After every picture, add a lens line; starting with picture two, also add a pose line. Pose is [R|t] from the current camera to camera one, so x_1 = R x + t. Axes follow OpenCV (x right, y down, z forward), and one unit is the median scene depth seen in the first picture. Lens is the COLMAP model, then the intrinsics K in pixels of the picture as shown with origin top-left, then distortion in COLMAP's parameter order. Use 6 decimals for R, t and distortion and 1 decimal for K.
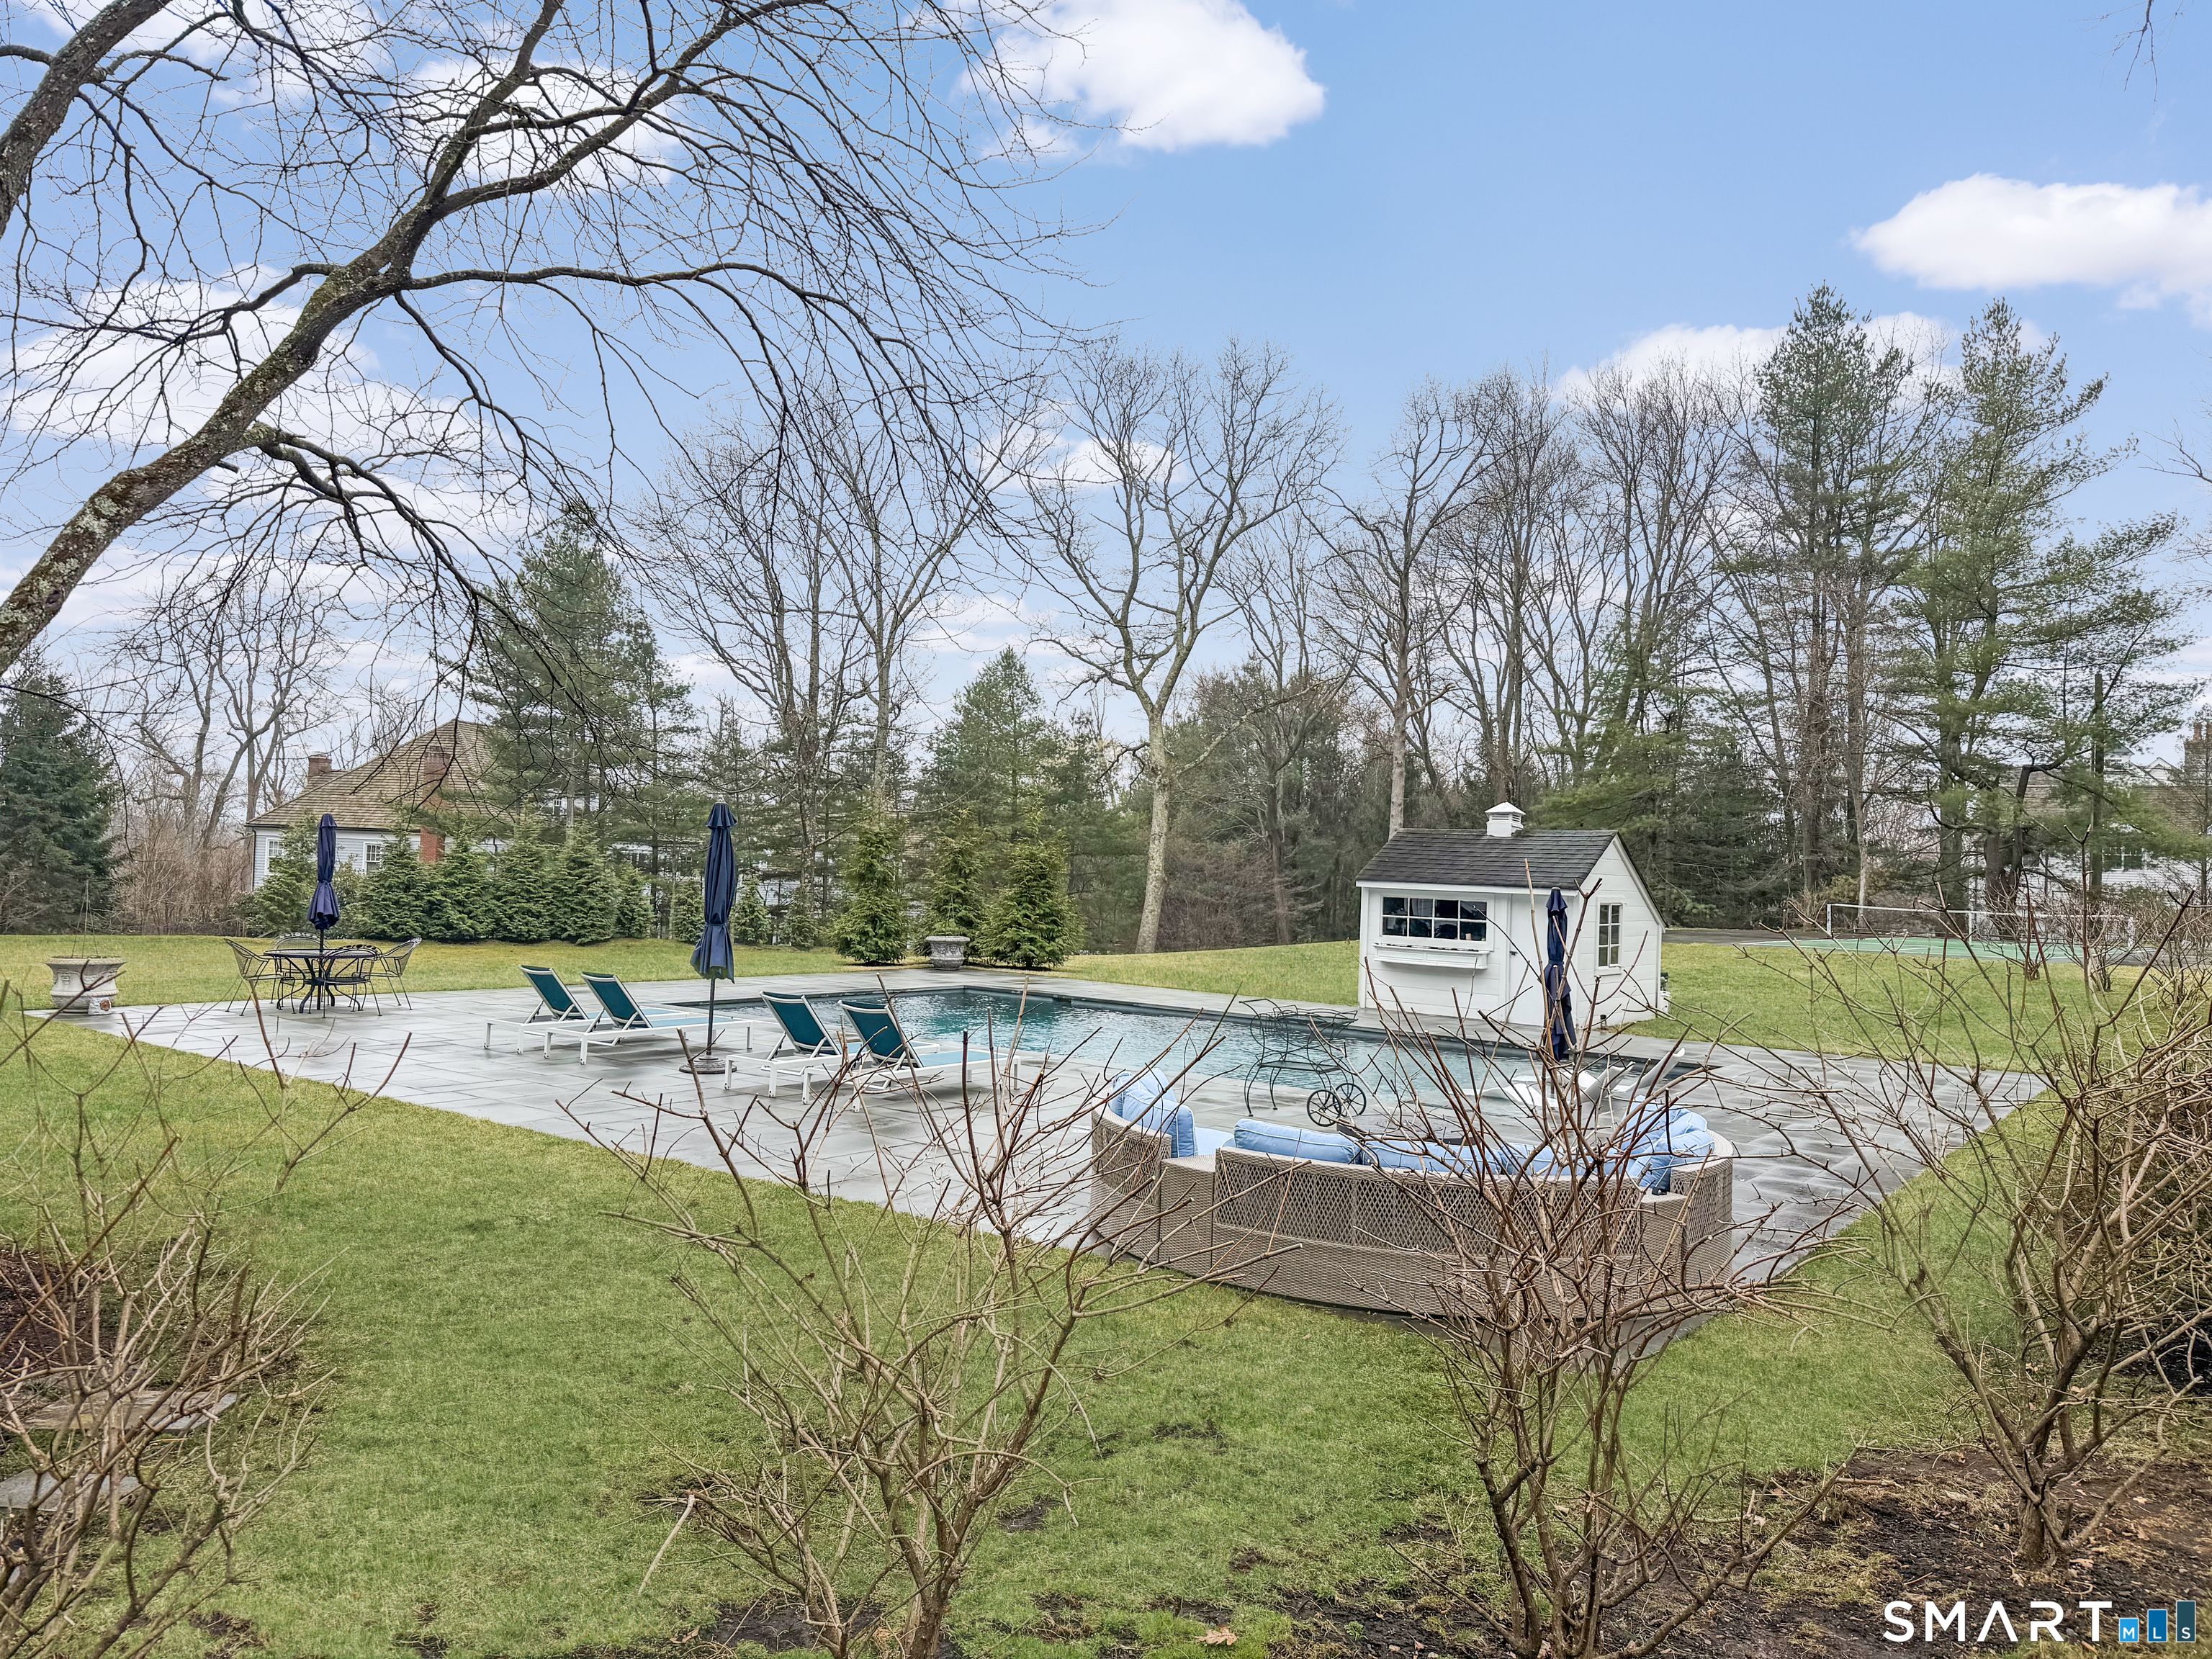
lens RADIAL K [[1516.8, 0, 1035.5], [0, 1516.8, 795.4], [0, 0, 1]] dist [0.062419, -0.076778]
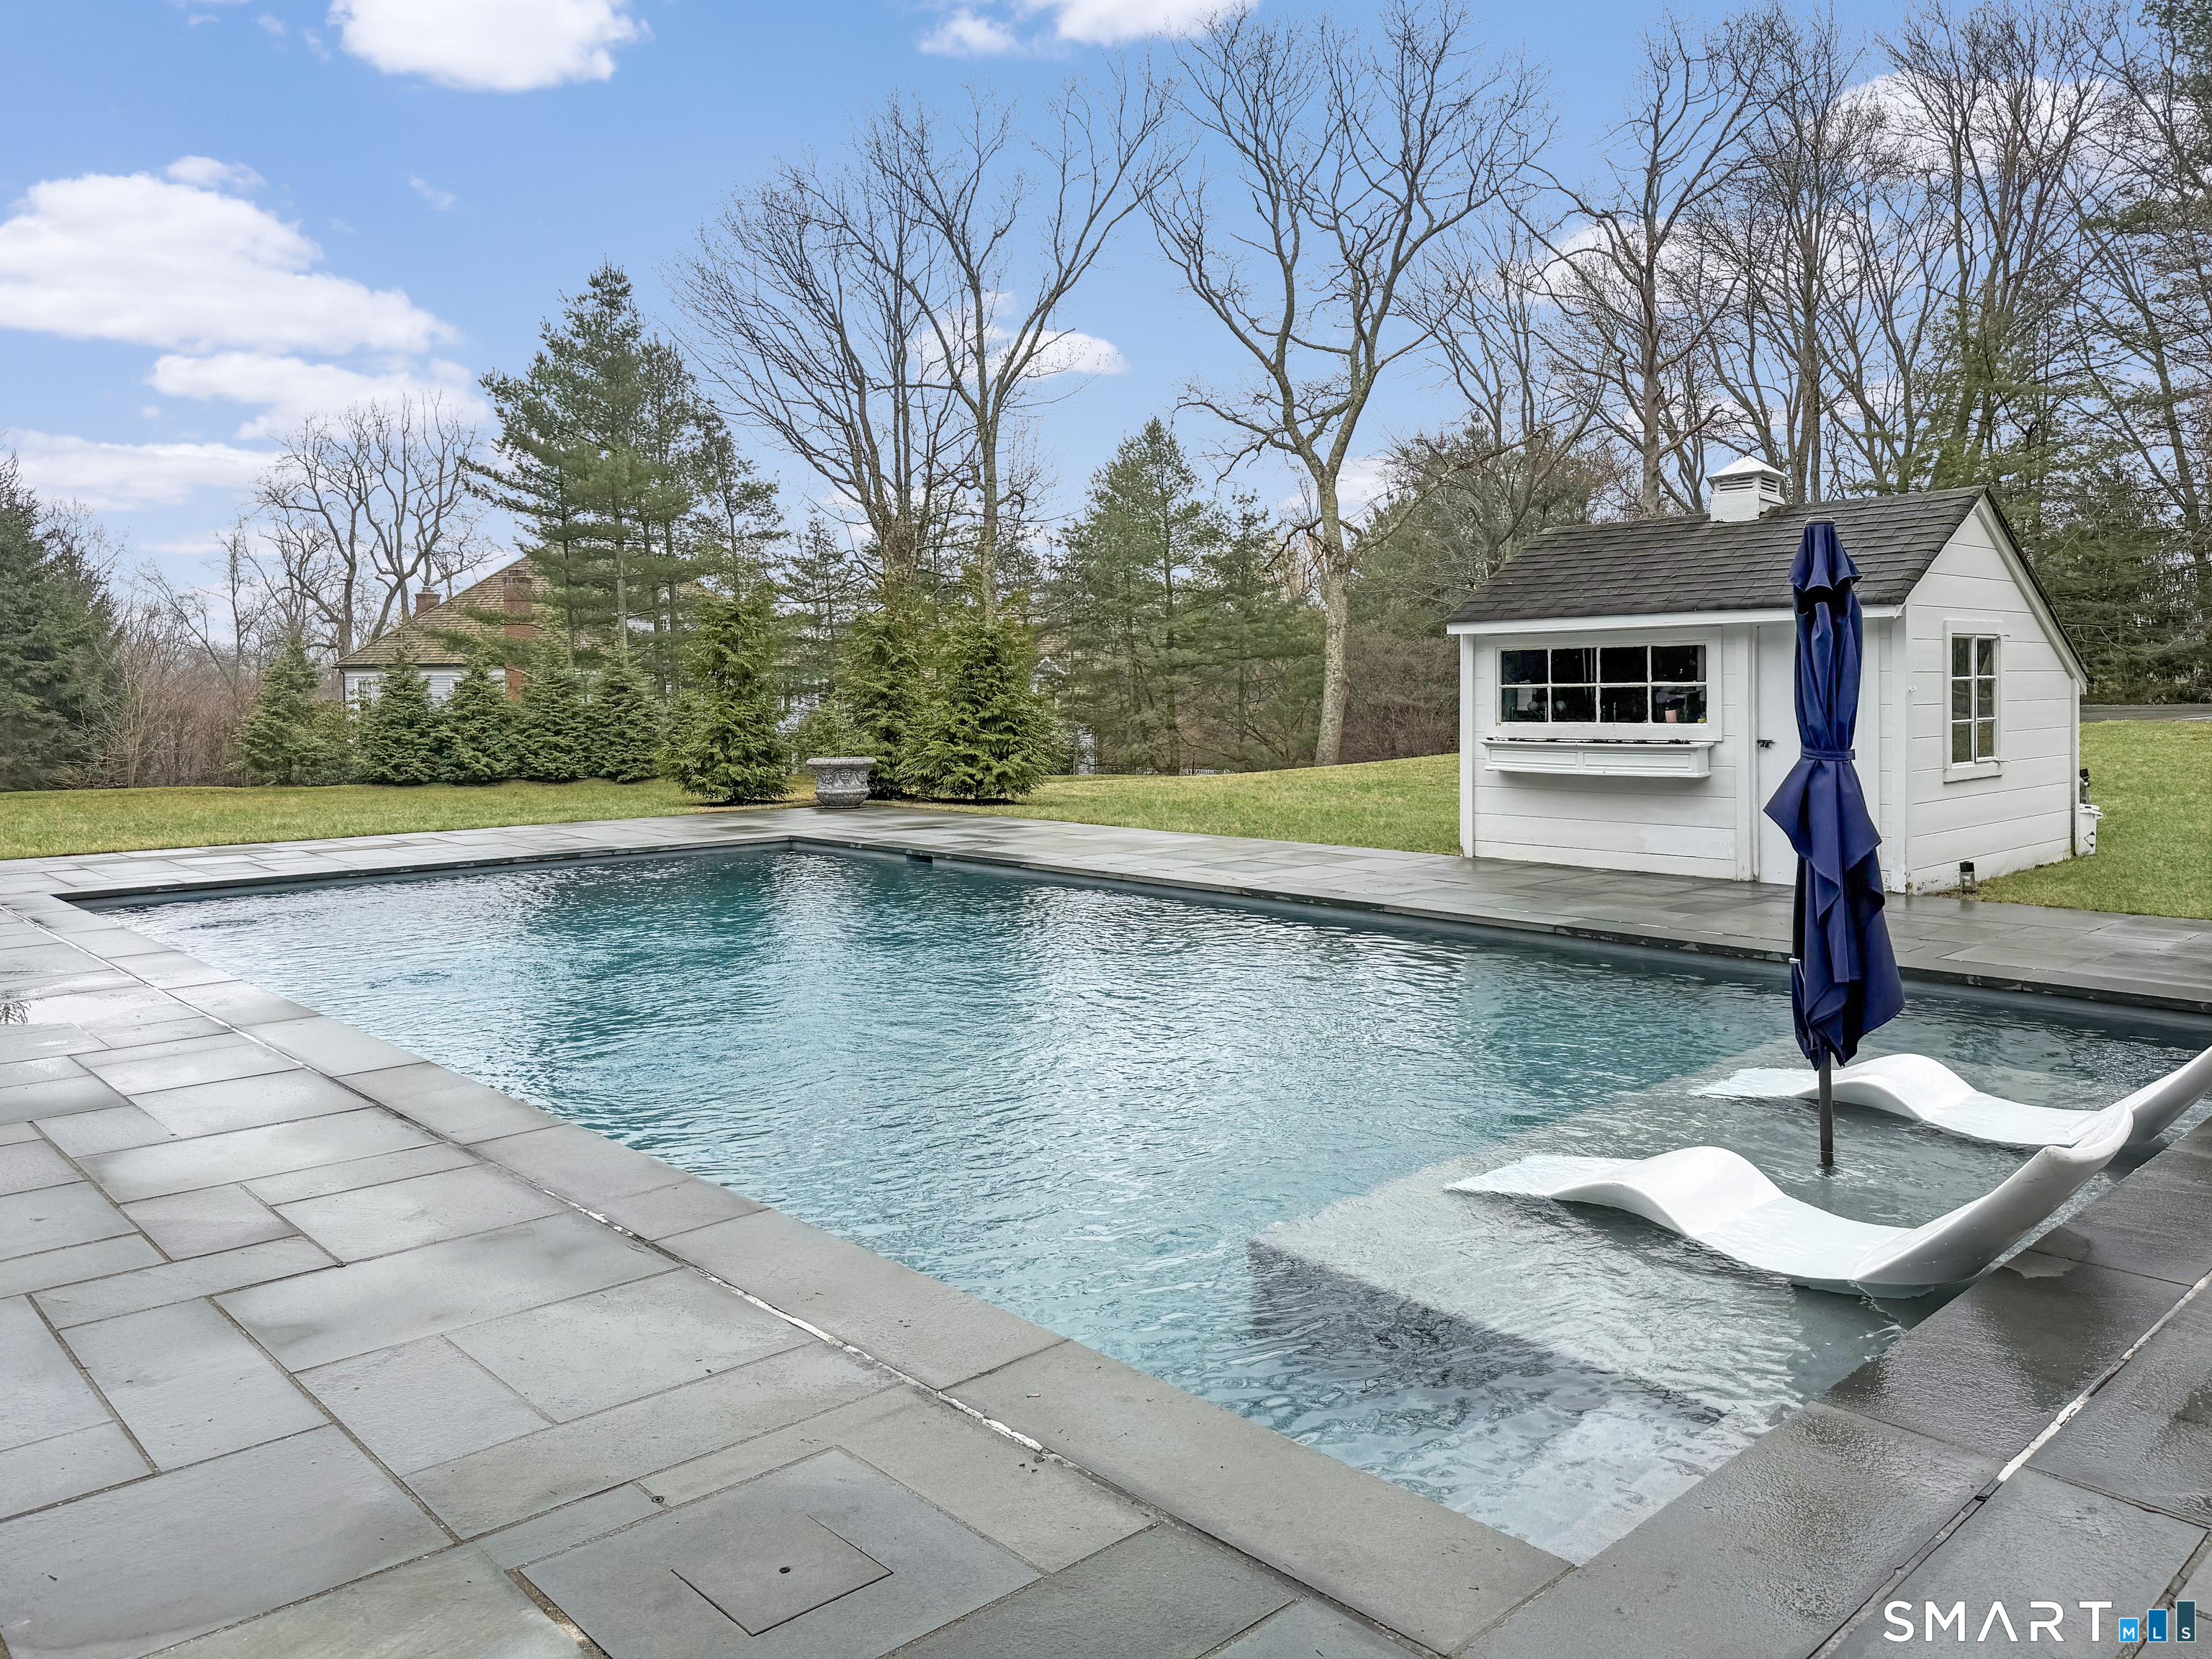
lens RADIAL K [[1516.8, 0, 978.6], [0, 1516.8, 704.3], [0, 0, 1]] dist [0.062419, -0.076778]
pose [[0.978785, -0.044020, -0.200107, 0.057102], [0.054857, 0.997294, 0.048940, 0.018109], [0.197411, -0.058879, 0.978551, 0.160623]]
